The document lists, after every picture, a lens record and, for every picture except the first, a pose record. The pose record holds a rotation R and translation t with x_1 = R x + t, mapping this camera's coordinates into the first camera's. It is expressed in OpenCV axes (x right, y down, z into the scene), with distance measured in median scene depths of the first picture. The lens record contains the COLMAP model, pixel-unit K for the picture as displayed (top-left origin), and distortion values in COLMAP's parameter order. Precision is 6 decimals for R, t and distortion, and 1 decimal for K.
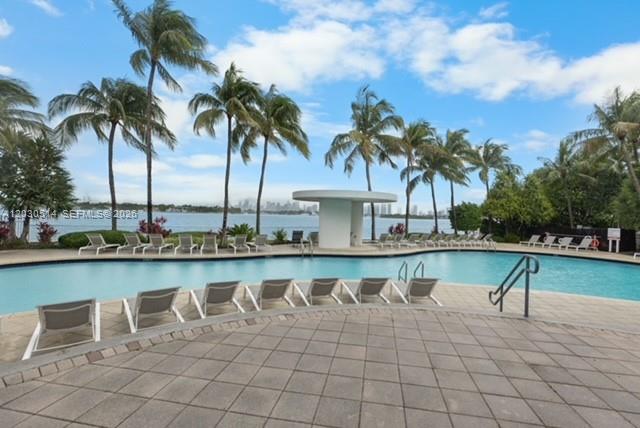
lens RADIAL K [[289.6, 0, 320.8], [0, 289.6, 213.4], [0, 0, 1]] dist [-0.003924, -0.000378]
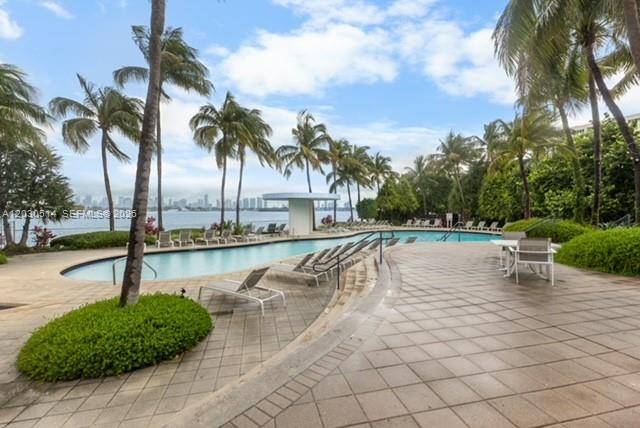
lens RADIAL K [[289.6, 0, 321.2], [0, 289.6, 211.8], [0, 0, 1]] dist [-0.003924, -0.000378]
pose [[0.911052, -0.031396, 0.411095, -0.318109], [0.024722, 0.999462, 0.021543, -0.011458], [-0.411550, -0.009464, 0.911338, -0.204542]]
